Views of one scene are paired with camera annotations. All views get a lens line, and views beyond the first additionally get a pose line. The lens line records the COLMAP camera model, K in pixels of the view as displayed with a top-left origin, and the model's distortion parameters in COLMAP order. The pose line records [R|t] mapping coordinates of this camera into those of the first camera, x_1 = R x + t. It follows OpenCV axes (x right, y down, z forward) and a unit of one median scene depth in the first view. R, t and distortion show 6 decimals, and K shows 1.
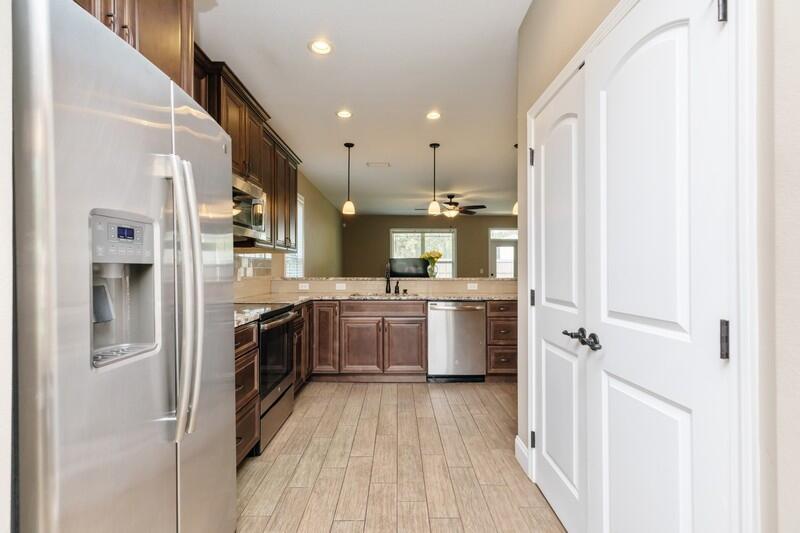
lens RADIAL K [[368.6, 0, 397.1], [0, 368.6, 270.7], [0, 0, 1]] dist [0.010890, -0.003705]
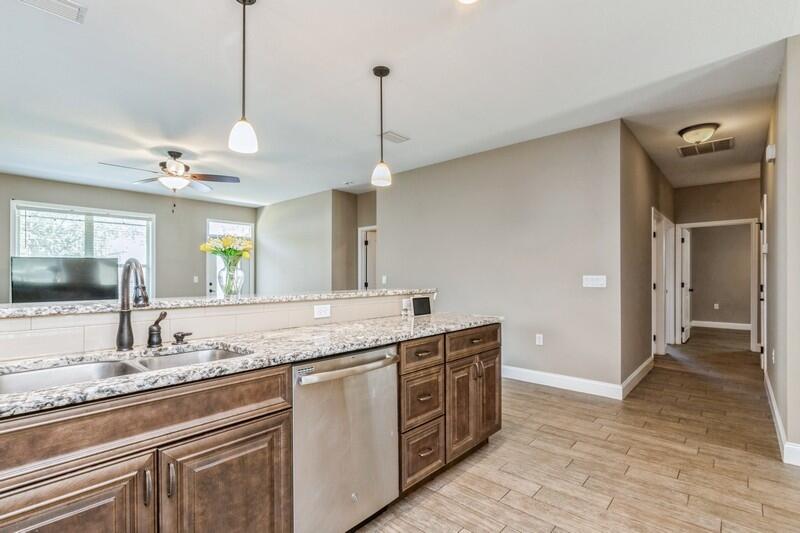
lens RADIAL K [[381.8, 0, 400.8], [0, 381.8, 270.9], [0, 0, 1]] dist [-0.012654, 0.002355]
pose [[0.672610, 0.005614, 0.739976, -0.124613], [0.007254, 0.999873, -0.014179, -0.004003], [-0.739962, 0.014905, 0.672484, 0.655158]]
